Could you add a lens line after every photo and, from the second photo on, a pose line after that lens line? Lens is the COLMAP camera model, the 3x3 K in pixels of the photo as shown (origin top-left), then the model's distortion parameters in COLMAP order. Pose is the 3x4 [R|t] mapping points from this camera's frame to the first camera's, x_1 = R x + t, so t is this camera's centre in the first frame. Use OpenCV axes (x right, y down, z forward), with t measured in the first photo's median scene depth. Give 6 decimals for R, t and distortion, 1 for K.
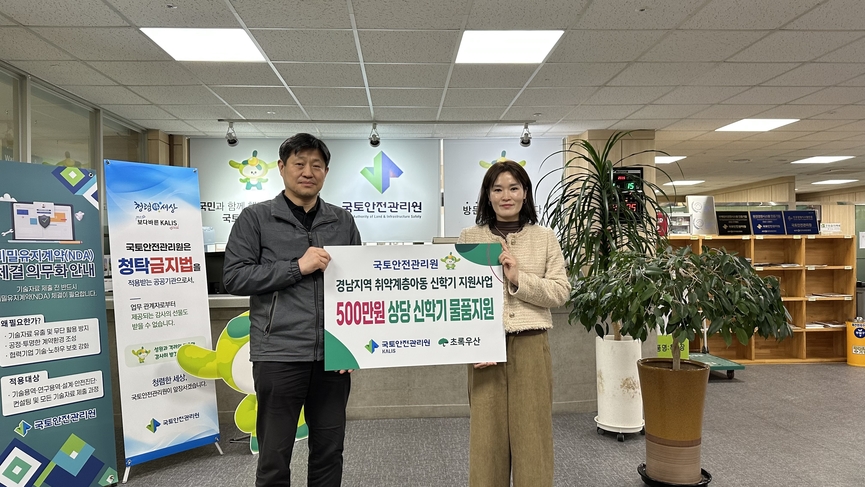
lens RADIAL K [[618.7, 0, 433.3], [0, 618.7, 244.5], [0, 0, 1]] dist [0.030317, -0.031059]
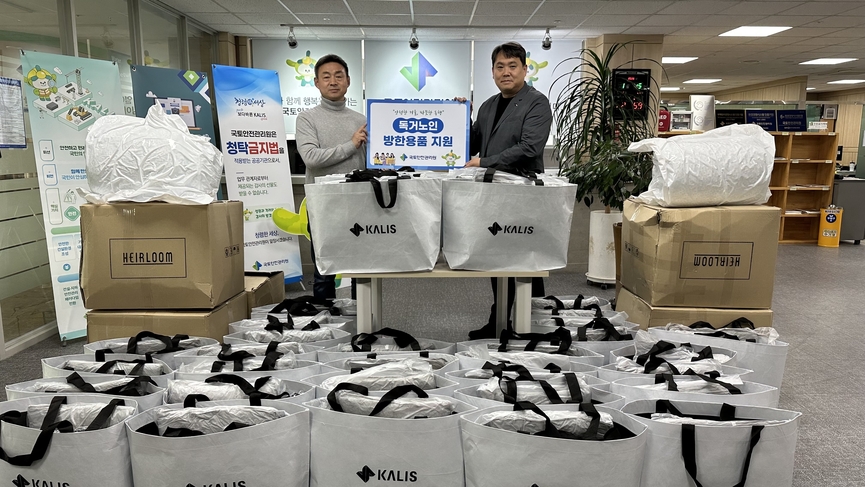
lens RADIAL K [[618.7, 0, 435.9], [0, 618.7, 247.8], [0, 0, 1]] dist [0.030317, -0.031059]
pose [[0.999109, 0.019491, -0.037420, -0.004304], [-0.012804, 0.985142, 0.171264, 0.007467], [0.040203, -0.170632, 0.984514, -0.195196]]
